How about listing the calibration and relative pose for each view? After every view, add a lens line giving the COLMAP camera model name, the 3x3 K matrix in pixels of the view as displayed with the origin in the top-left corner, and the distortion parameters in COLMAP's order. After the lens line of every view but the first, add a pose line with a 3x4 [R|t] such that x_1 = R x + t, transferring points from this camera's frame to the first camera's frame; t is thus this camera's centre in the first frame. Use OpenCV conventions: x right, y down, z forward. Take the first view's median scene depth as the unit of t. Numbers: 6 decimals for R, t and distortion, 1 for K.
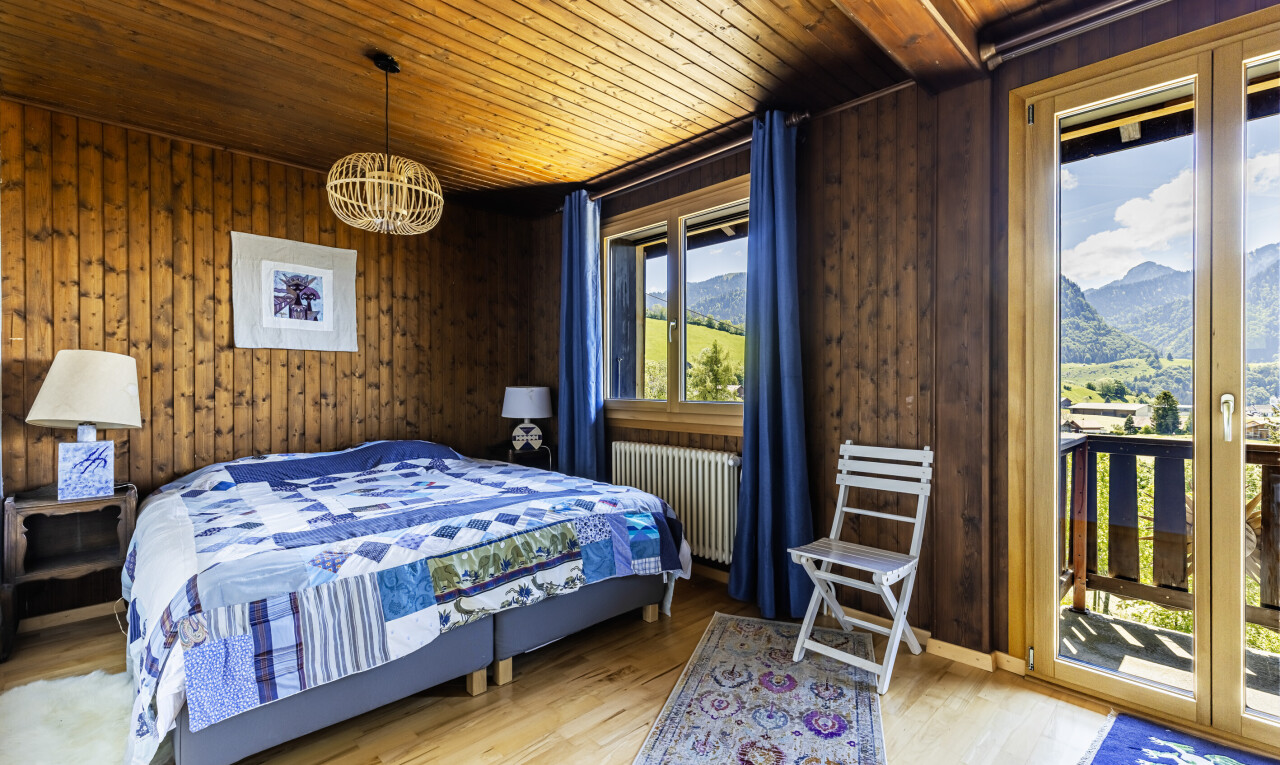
lens RADIAL K [[581.0, 0, 643.4], [0, 581.0, 391.8], [0, 0, 1]] dist [0.011056, -0.000557]
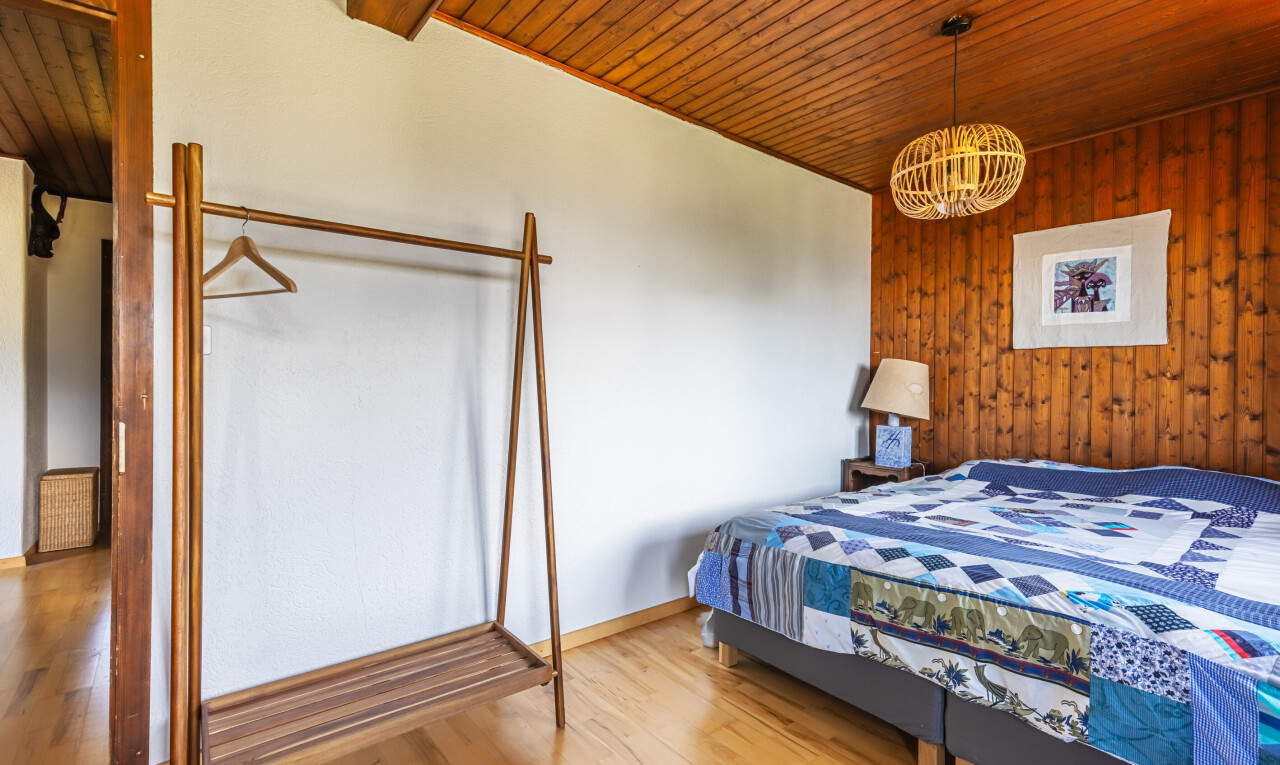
lens RADIAL K [[581.0, 0, 643.4], [0, 581.0, 391.8], [0, 0, 1]] dist [0.011056, -0.000557]
pose [[-0.092736, 0.021765, -0.995453, 0.374074], [-0.026427, 0.999355, 0.024312, -0.009523], [0.995340, 0.028561, -0.092101, 0.460841]]
